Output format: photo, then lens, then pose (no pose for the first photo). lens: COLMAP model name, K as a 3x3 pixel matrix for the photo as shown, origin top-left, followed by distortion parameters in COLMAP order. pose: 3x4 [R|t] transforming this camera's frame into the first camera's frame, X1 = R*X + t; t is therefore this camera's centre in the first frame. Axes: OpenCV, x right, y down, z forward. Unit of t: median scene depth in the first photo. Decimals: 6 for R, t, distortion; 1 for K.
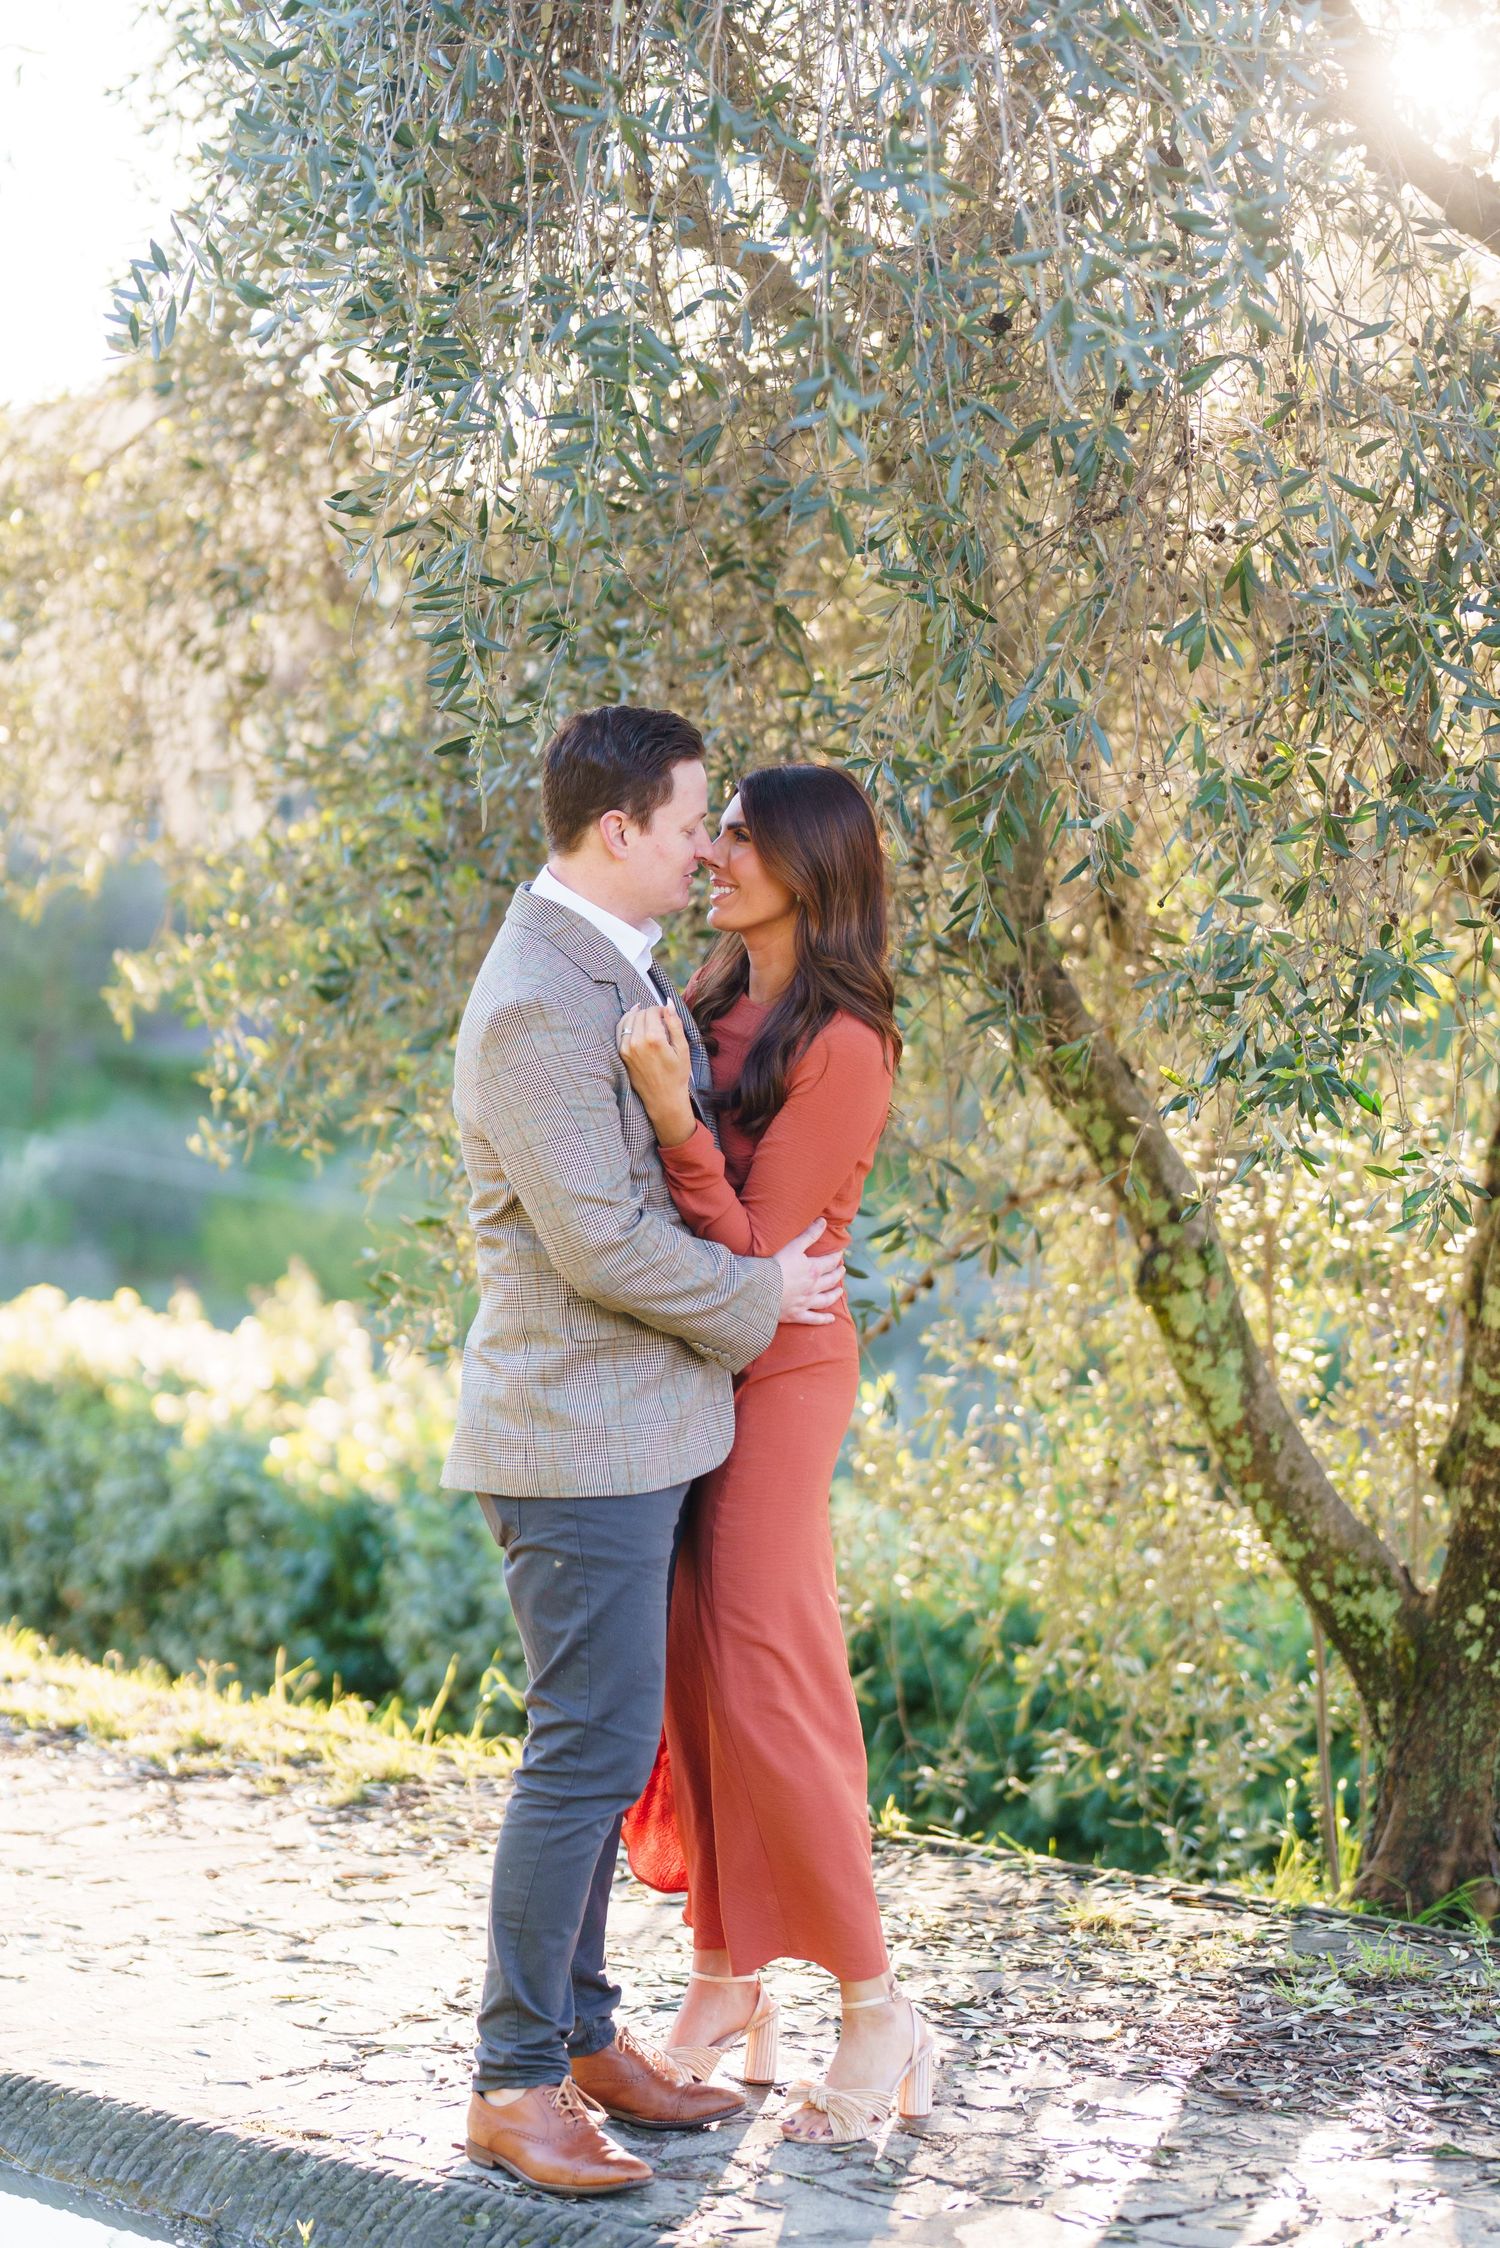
lens RADIAL K [[4728.2, 0, 750.1], [0, 4728.2, 1124.4], [0, 0, 1]] dist [-0.108232, 0.515445]
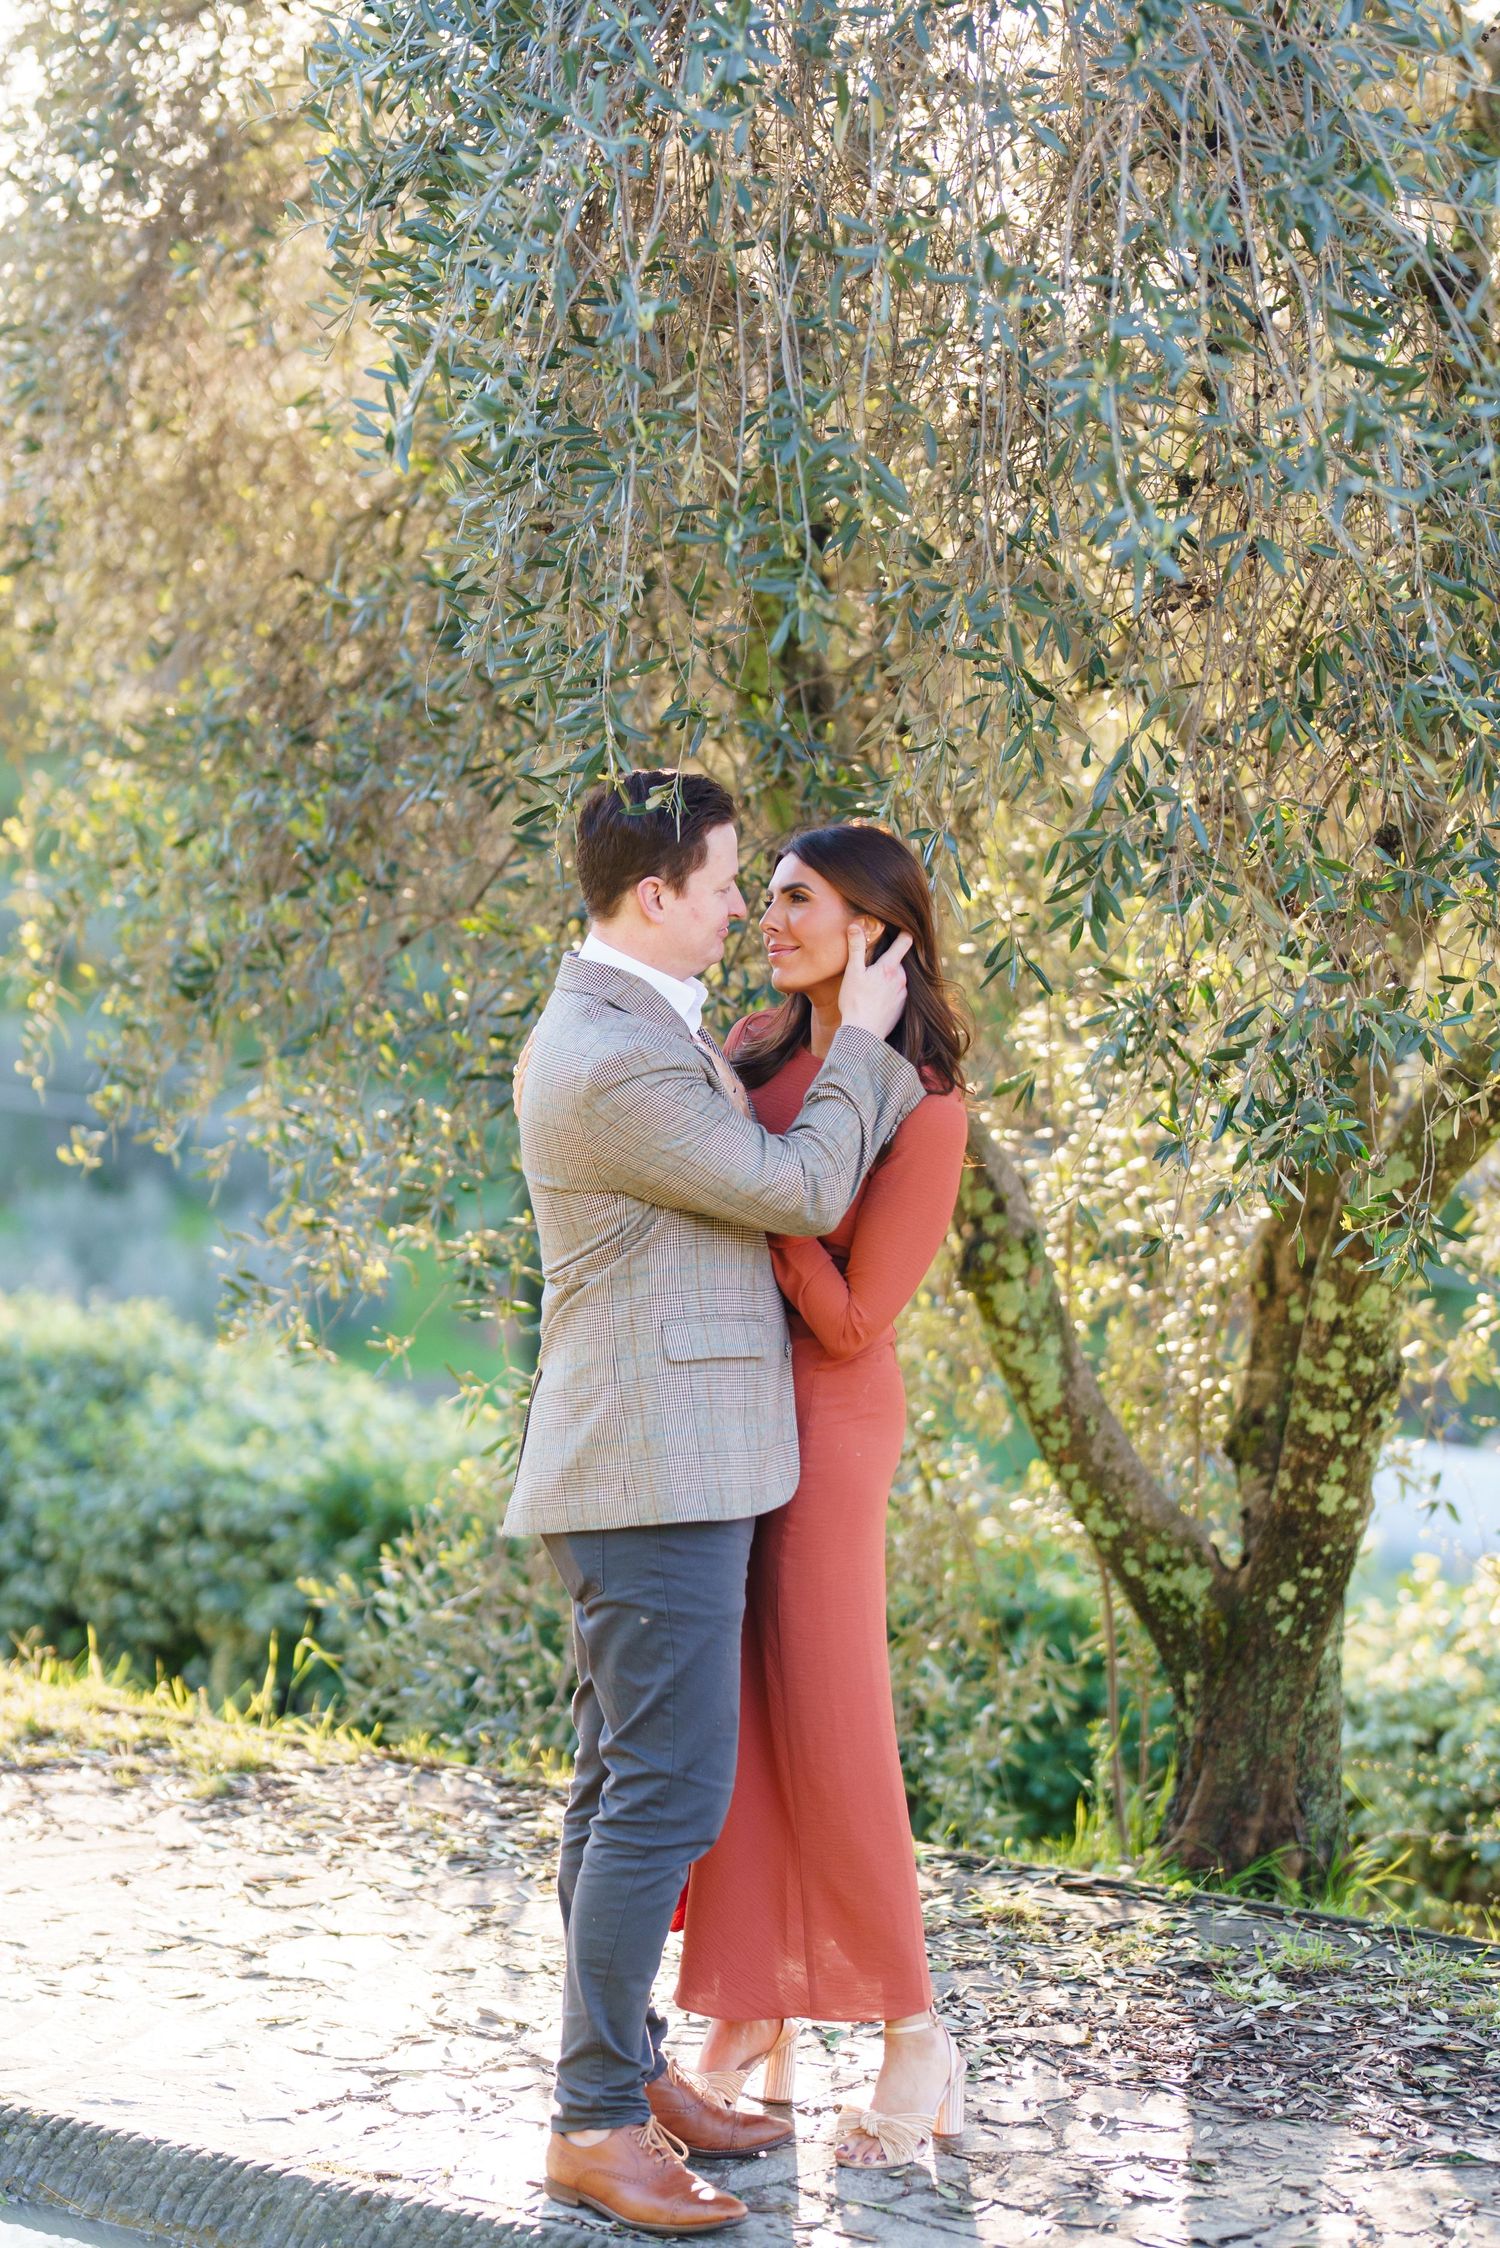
lens RADIAL K [[4728.2, 0, 750.1], [0, 4728.2, 1124.4], [0, 0, 1]] dist [-0.108232, 0.515445]
pose [[0.988821, 0.001921, 0.149095, -0.141126], [-0.007422, 0.999312, 0.036348, -0.042733], [-0.148922, -0.037048, 0.988155, -0.009372]]
